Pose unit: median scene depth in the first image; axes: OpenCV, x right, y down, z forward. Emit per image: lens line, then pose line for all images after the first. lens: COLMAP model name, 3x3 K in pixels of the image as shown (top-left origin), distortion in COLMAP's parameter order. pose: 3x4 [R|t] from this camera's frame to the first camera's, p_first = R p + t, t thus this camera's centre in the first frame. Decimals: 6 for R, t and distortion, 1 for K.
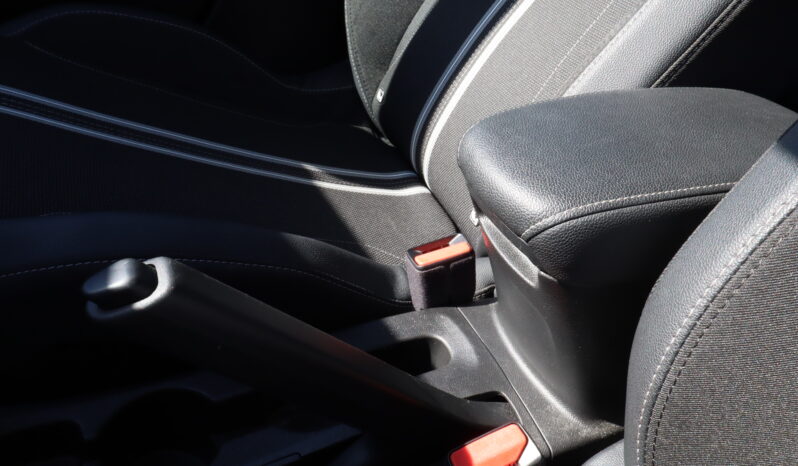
lens RADIAL K [[631.6, 0, 399.0], [0, 631.6, 231.7], [0, 0, 1]] dist [-0.014103, 0.018576]
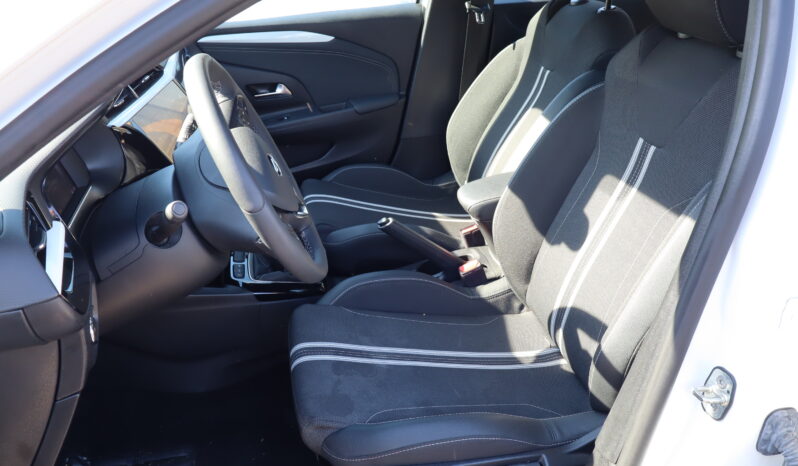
lens RADIAL K [[631.6, 0, 398.9], [0, 631.6, 233.7], [0, 0, 1]] dist [-0.014103, 0.018576]
pose [[0.953219, -0.115506, -0.279343, 0.605196], [0.070902, 0.983769, -0.164840, 0.549061], [0.293849, 0.137322, 0.945936, -2.075391]]
